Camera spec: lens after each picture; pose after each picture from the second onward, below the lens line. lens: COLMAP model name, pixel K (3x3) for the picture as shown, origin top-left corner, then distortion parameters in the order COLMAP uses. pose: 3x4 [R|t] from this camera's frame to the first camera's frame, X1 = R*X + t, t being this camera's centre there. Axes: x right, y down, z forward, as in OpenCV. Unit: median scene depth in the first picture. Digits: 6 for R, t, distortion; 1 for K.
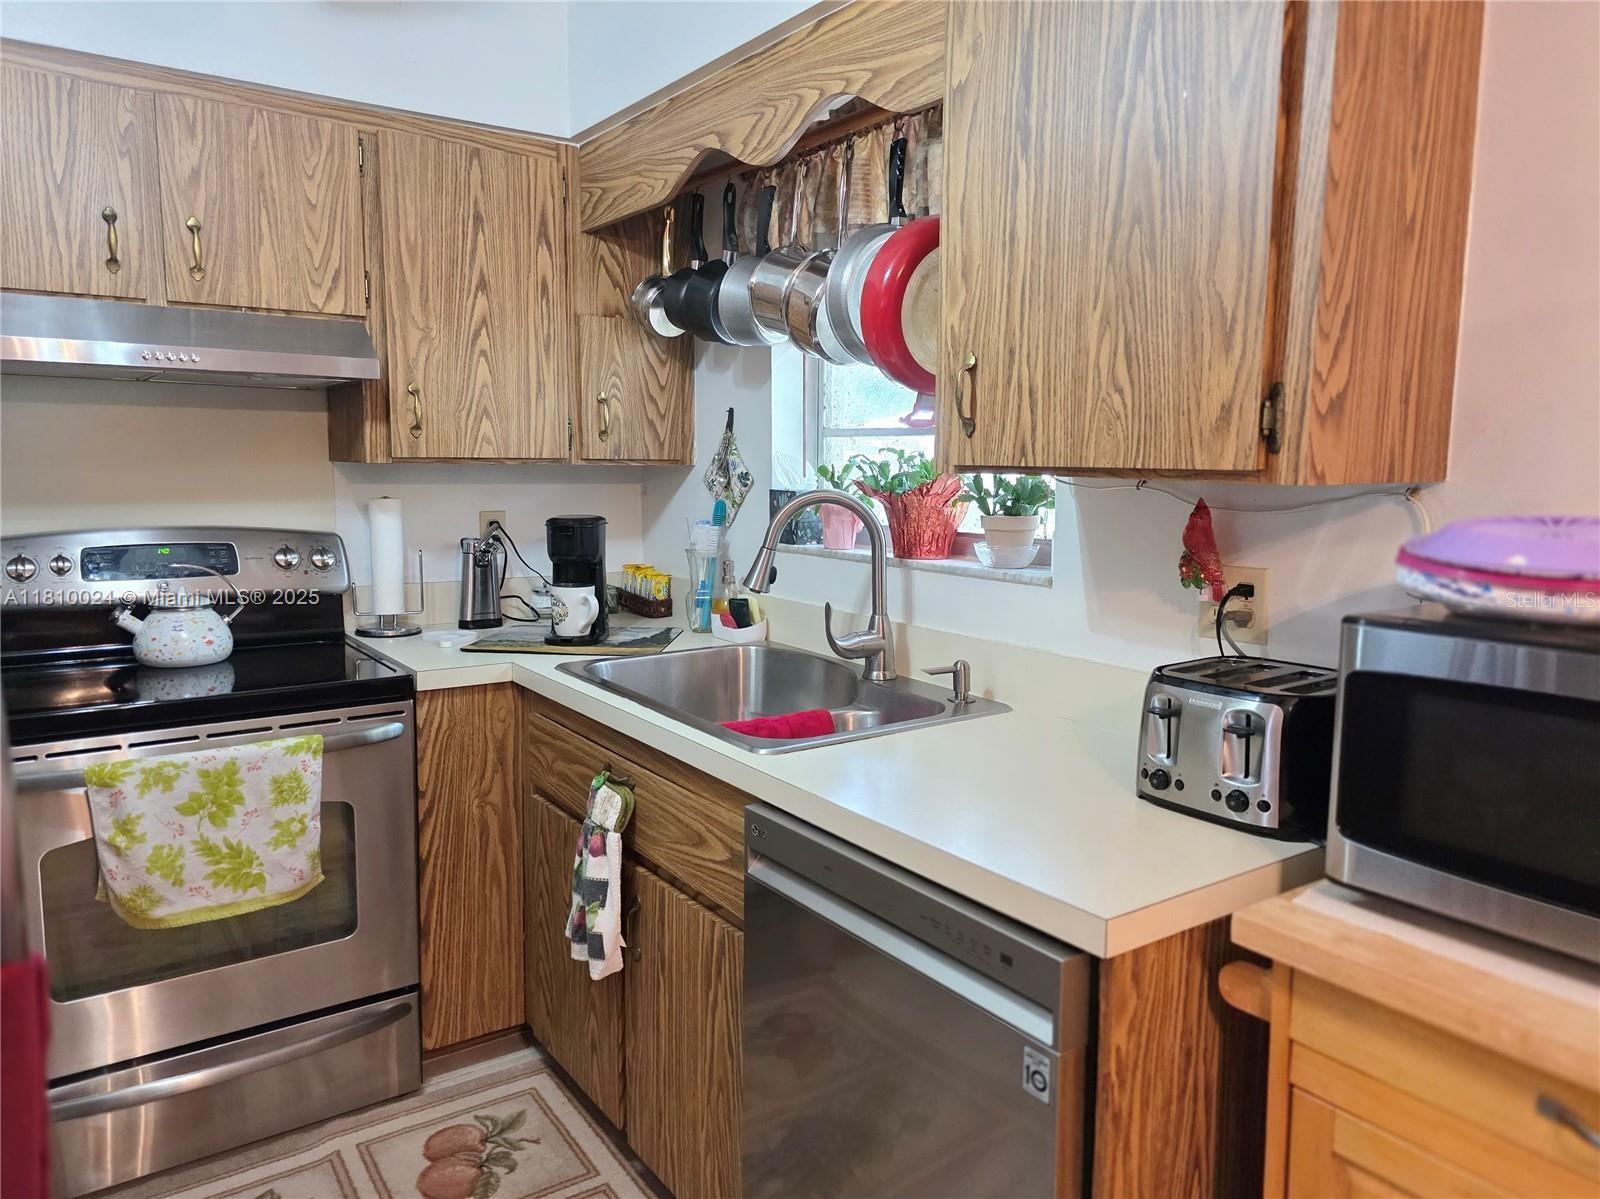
lens RADIAL K [[1084.5, 0, 826.8], [0, 1084.5, 583.0], [0, 0, 1]] dist [0.062520, -0.056930]
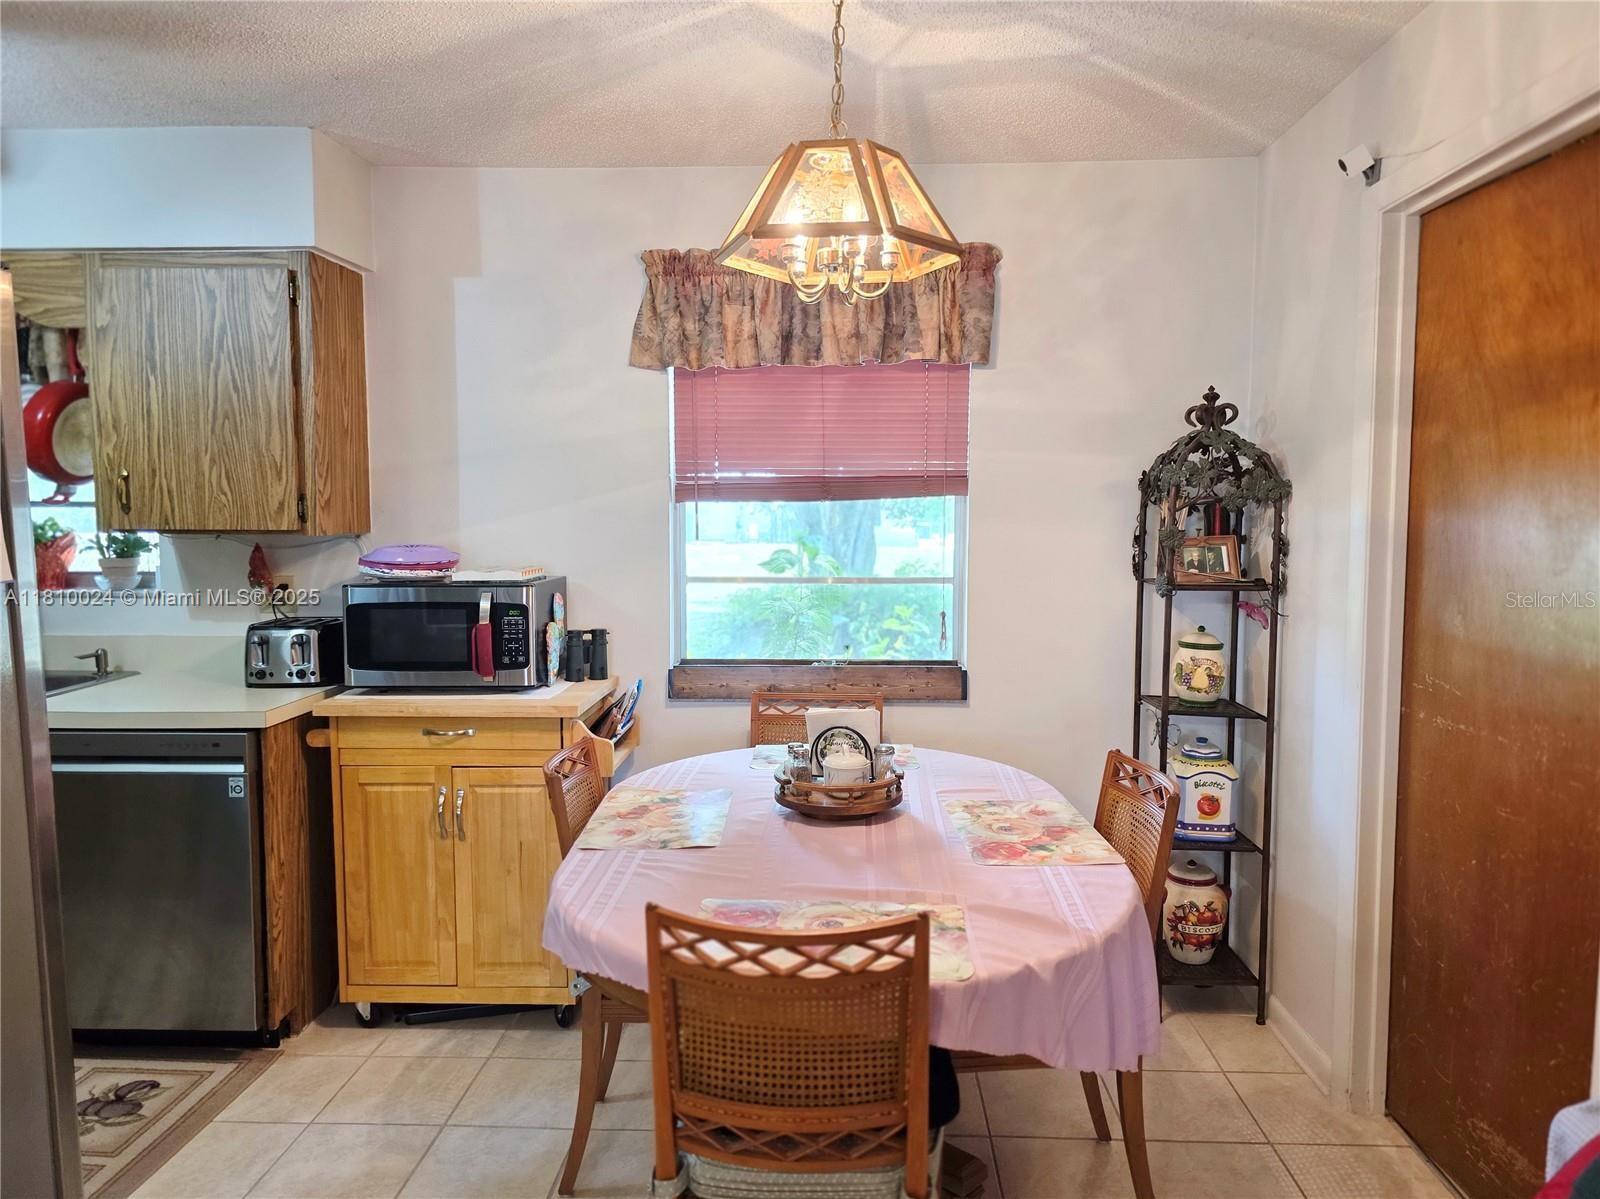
lens RADIAL K [[1084.5, 0, 814.9], [0, 1084.5, 589.0], [0, 0, 1]] dist [0.062520, -0.056930]
pose [[0.609246, -0.070508, 0.789840, -0.513071], [0.098137, 0.995086, 0.013131, 0.065559], [-0.786885, 0.069513, 0.613172, -0.842950]]
